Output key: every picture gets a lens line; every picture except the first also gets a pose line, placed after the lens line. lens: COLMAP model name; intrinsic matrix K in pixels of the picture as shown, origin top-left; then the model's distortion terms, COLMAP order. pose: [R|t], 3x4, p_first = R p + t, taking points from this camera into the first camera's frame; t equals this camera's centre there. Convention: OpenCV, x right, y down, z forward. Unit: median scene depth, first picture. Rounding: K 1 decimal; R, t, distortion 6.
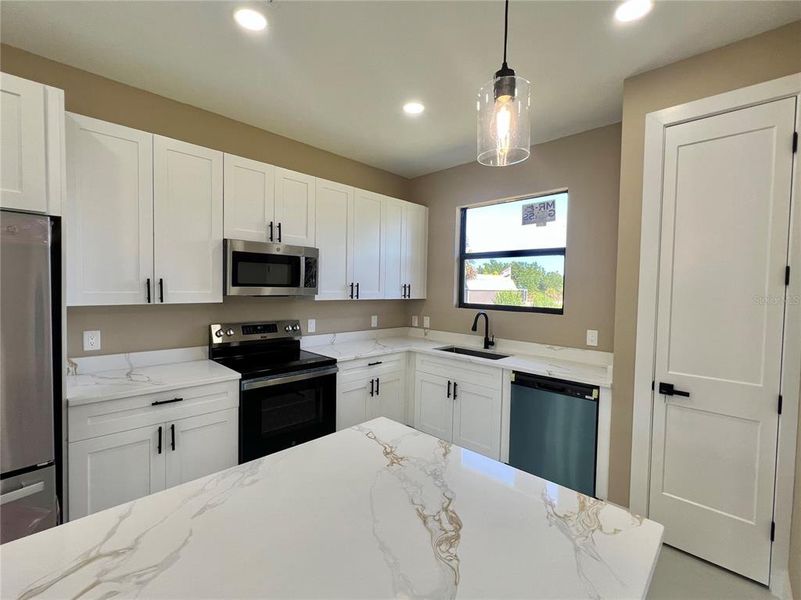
lens RADIAL K [[357.9, 0, 393.5], [0, 357.9, 295.9], [0, 0, 1]] dist [0.000764, 0.000188]
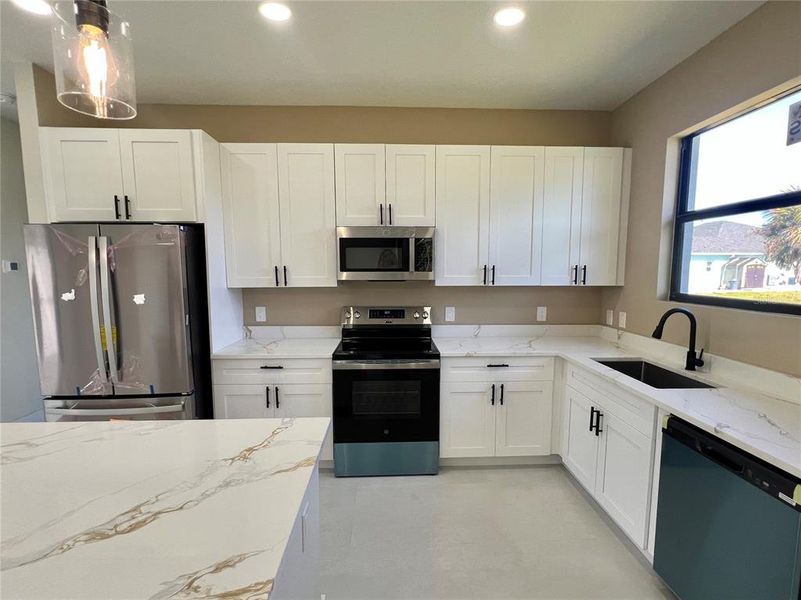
lens RADIAL K [[393.5, 0, 403.7], [0, 393.5, 307.3], [0, 0, 1]] dist [-0.000662, 0.001518]
pose [[0.735169, 0.048905, -0.676117, 0.384285], [-0.003321, 0.997642, 0.068550, -0.001207], [0.677875, -0.048151, 0.733598, 0.215633]]
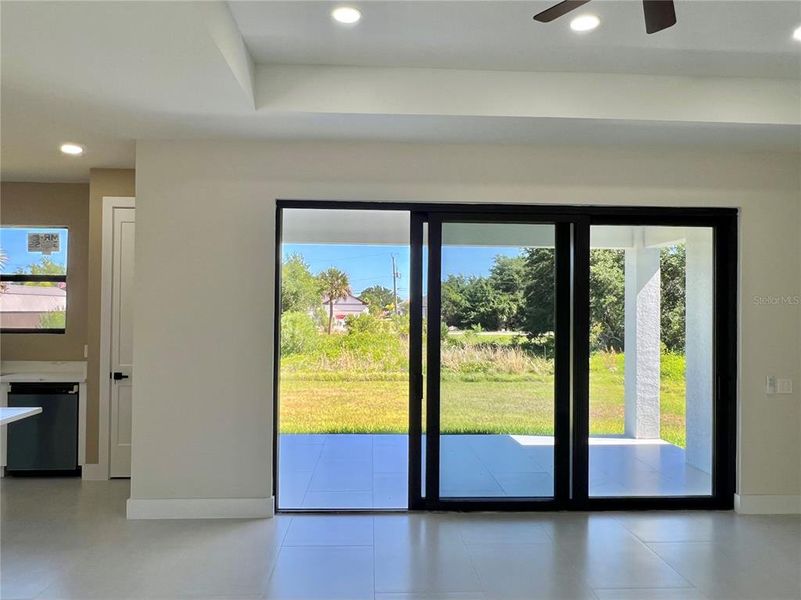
lens RADIAL K [[542.2, 0, 403.4], [0, 542.2, 302.3], [0, 0, 1]] dist [-0.007747, -0.004651]
pose [[0.654149, 0.000493, 0.756365, -0.132887], [0.022132, 0.999559, -0.019792, 0.009256], [-0.756042, 0.029687, 0.653850, -0.968409]]
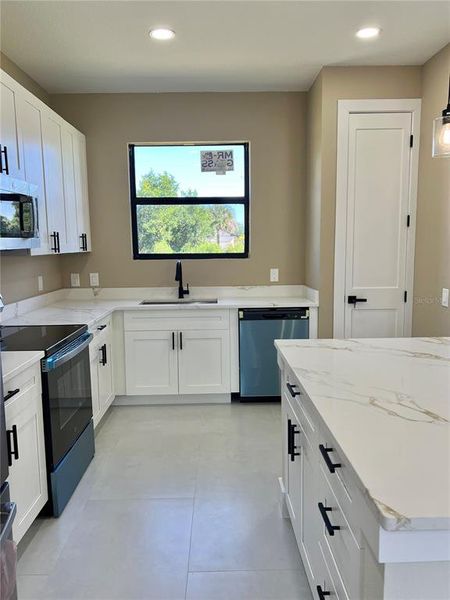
lens RADIAL K [[473.2, 0, 223.2], [0, 473.2, 302.8], [0, 0, 1]] dist [0.031187, -0.016452]
pose [[0.693871, -0.118374, 0.710303, -0.644417], [0.044974, 0.991594, 0.121318, 0.008495], [-0.718693, -0.052234, 0.693363, 0.019304]]
